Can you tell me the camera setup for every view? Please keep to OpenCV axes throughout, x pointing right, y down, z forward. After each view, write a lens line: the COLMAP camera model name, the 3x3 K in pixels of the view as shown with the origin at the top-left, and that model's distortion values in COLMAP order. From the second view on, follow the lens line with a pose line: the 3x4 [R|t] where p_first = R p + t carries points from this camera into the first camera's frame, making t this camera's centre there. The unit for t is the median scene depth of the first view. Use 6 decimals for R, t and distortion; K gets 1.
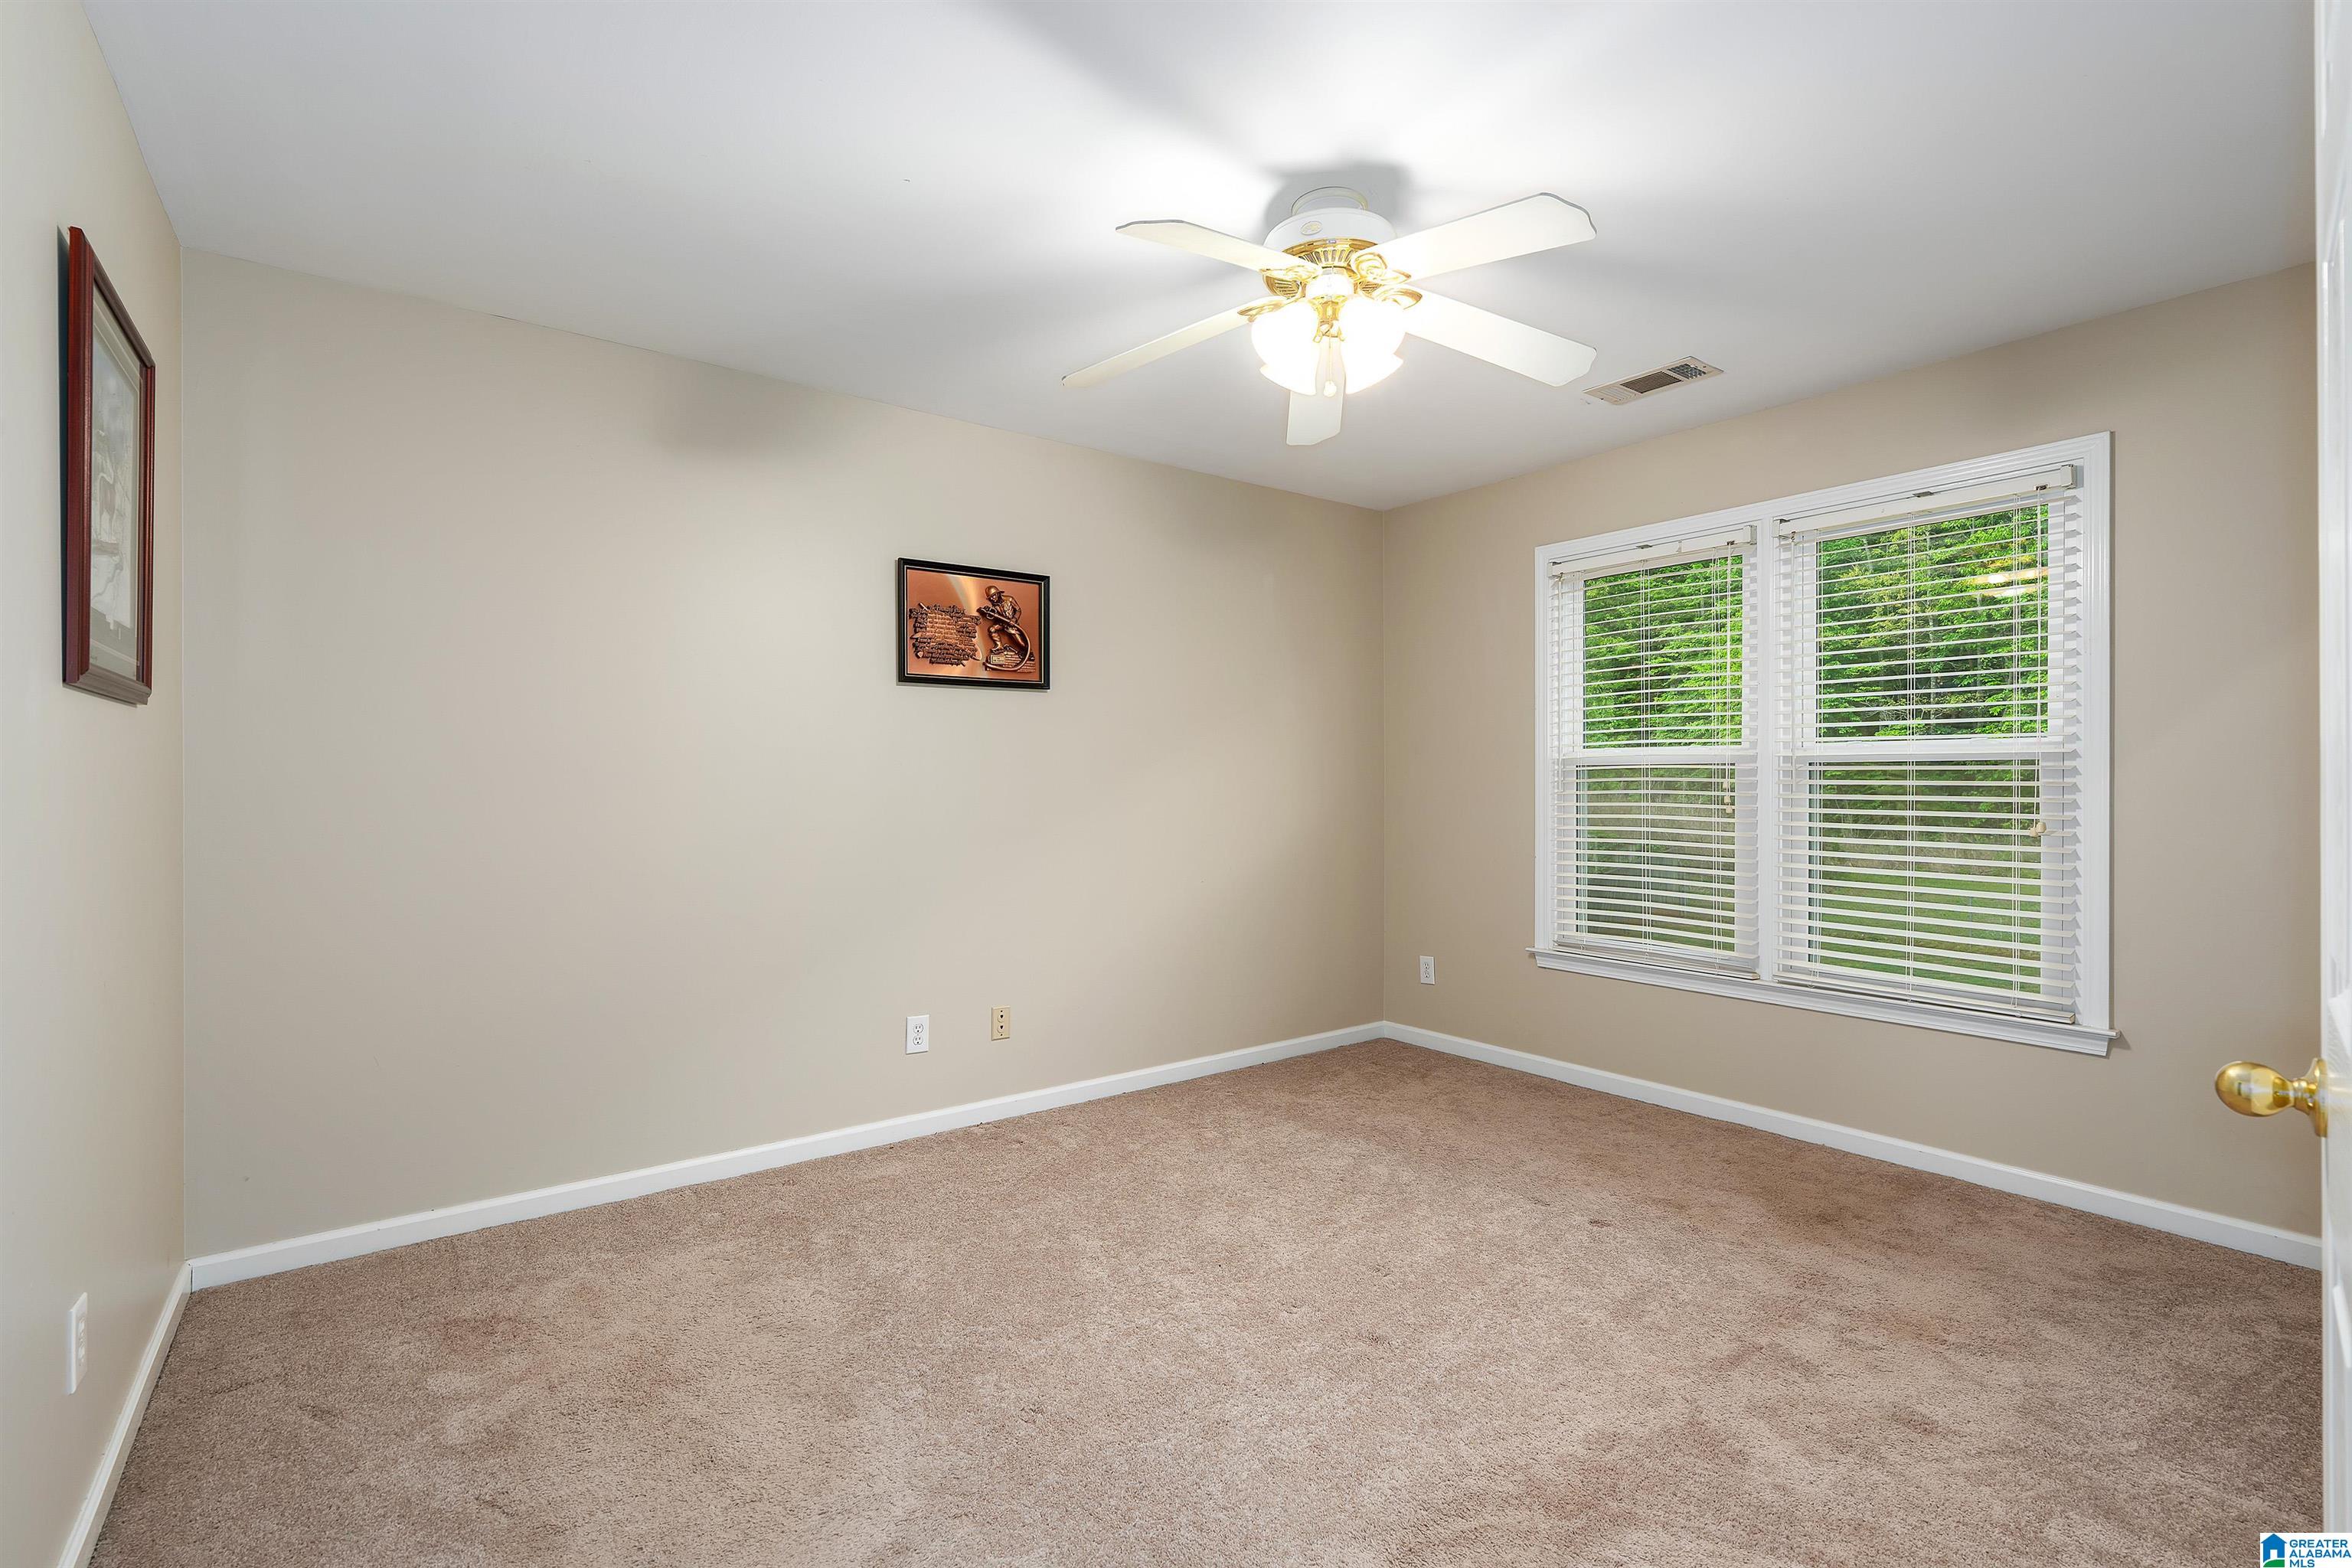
lens RADIAL K [[1061.5, 0, 1165.0], [0, 1061.5, 781.6], [0, 0, 1]] dist [-0.007898, 0.001070]
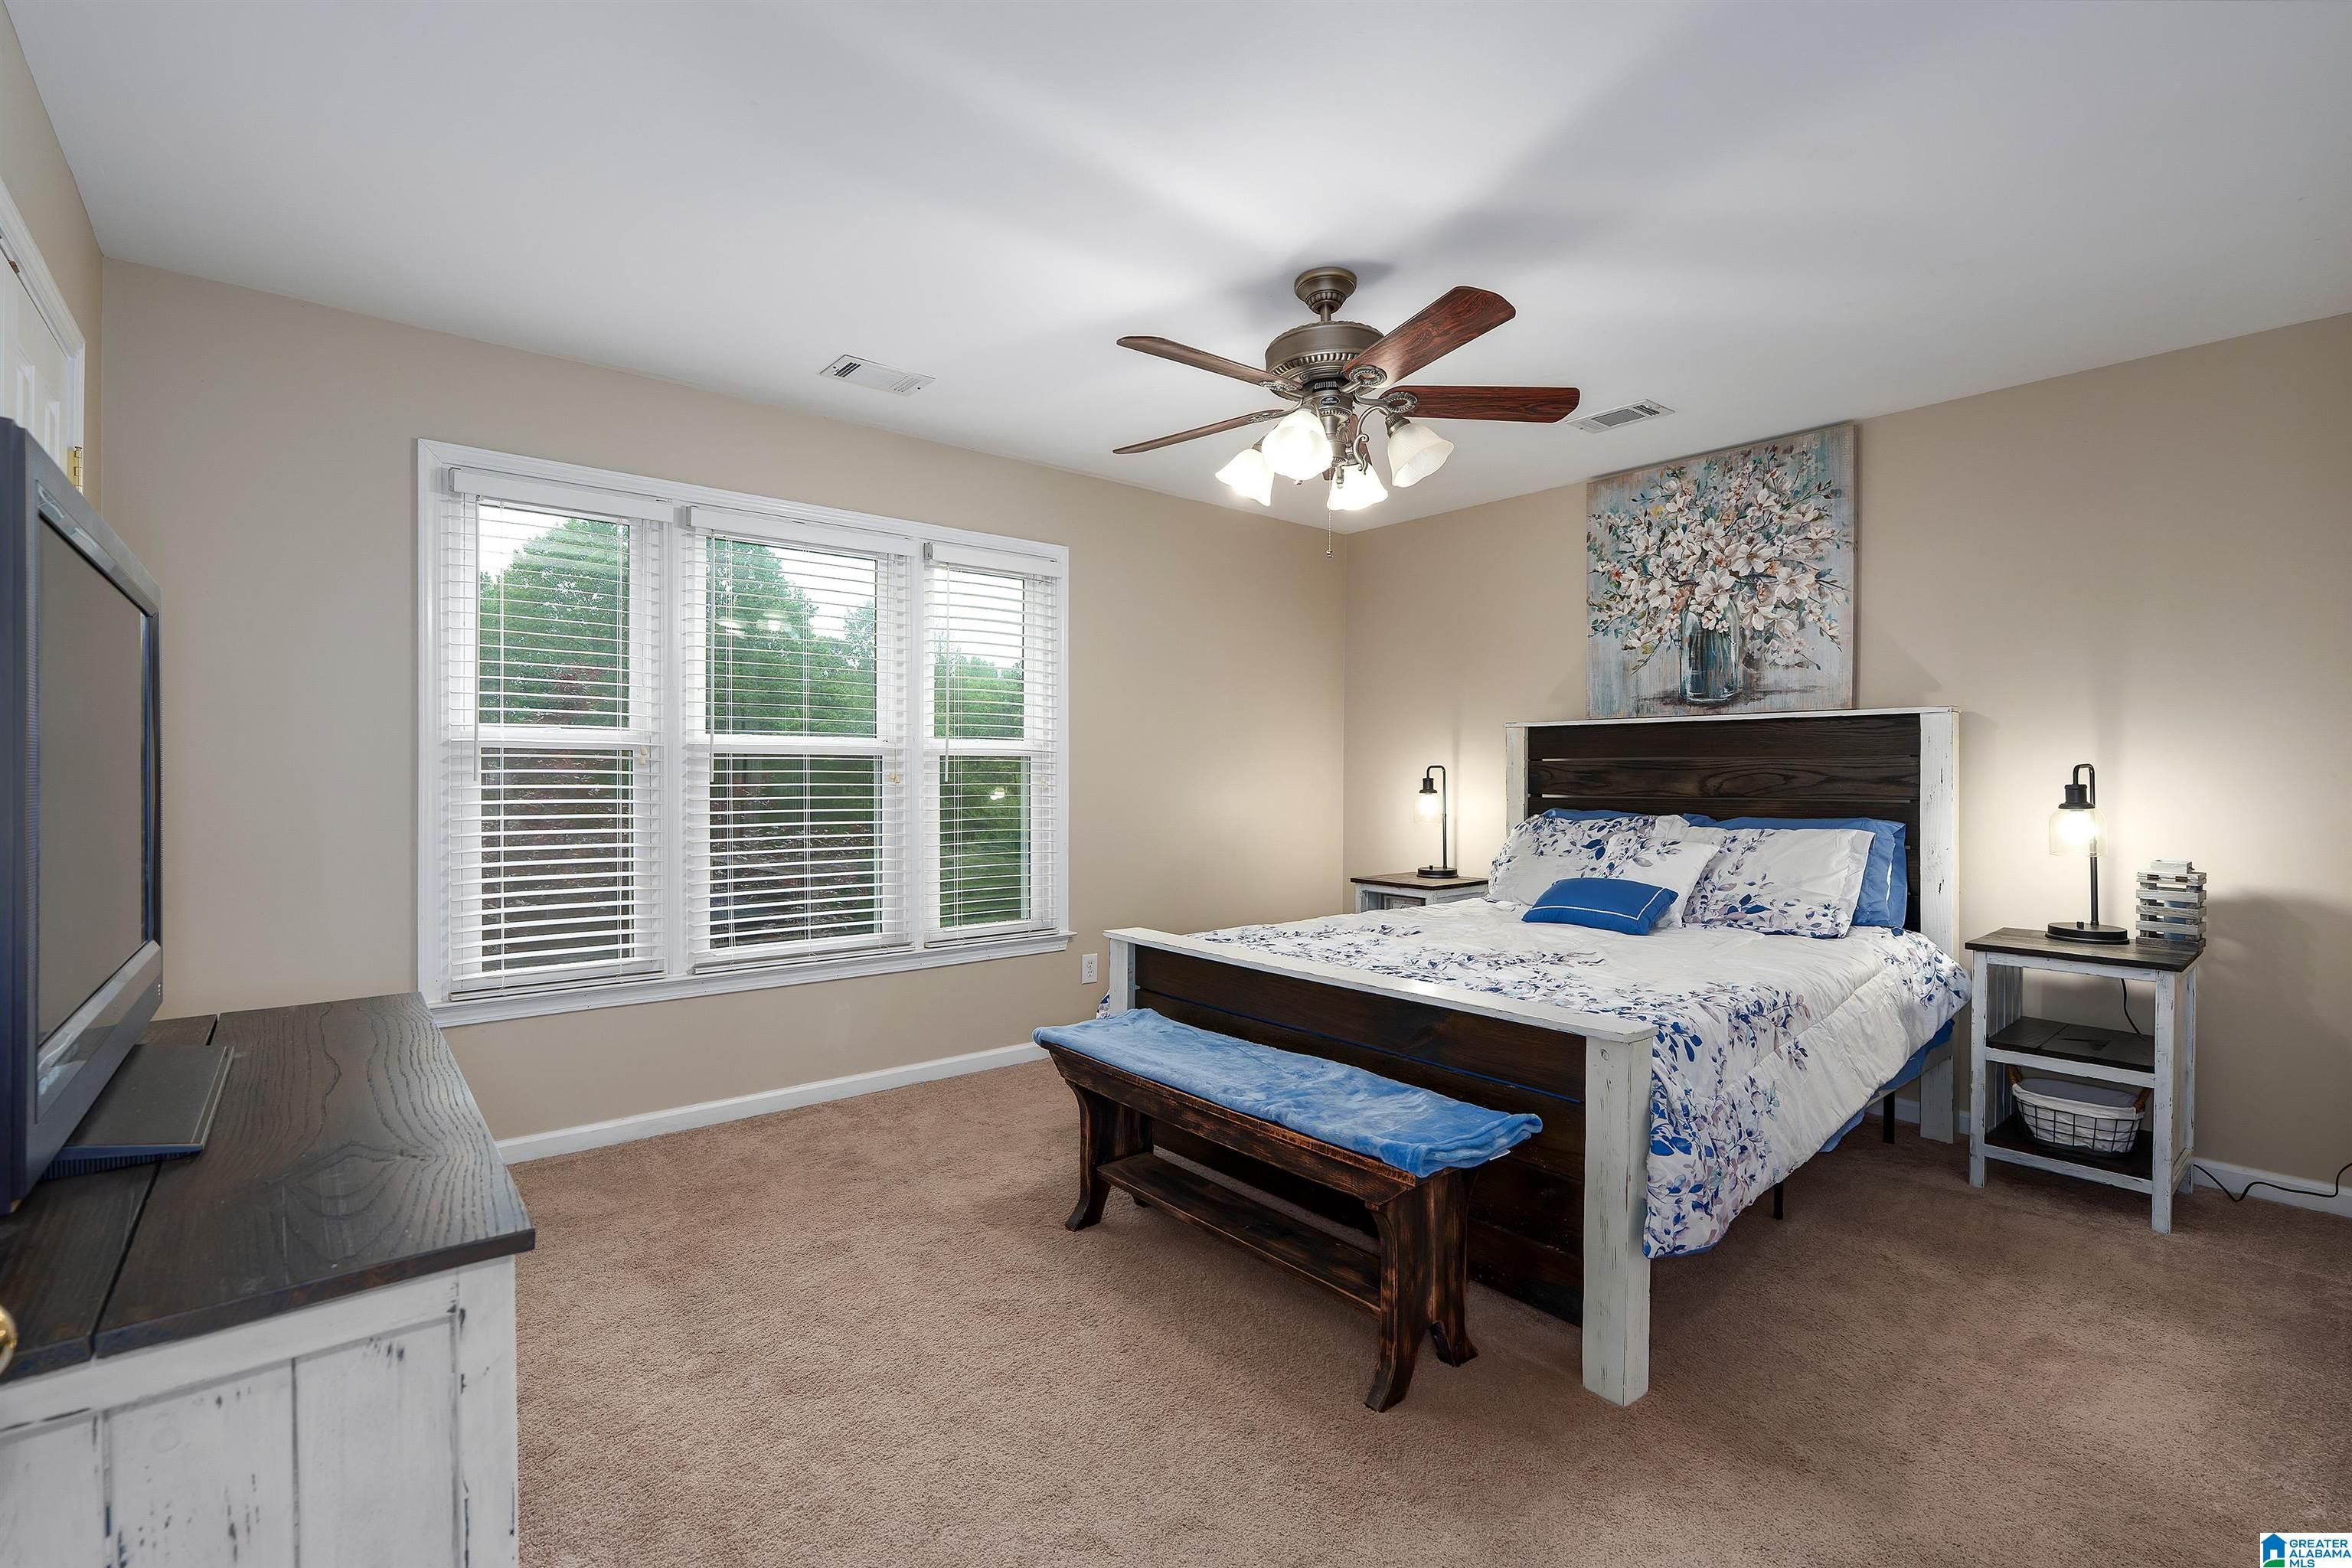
lens RADIAL K [[1061.5, 0, 1170.8], [0, 1061.5, 774.7], [0, 0, 1]] dist [-0.007898, 0.001070]
pose [[-0.057988, -0.006692, 0.998295, -0.397975], [-0.001791, 0.999977, 0.006599, -0.003853], [-0.998316, -0.001405, -0.057999, 0.580234]]
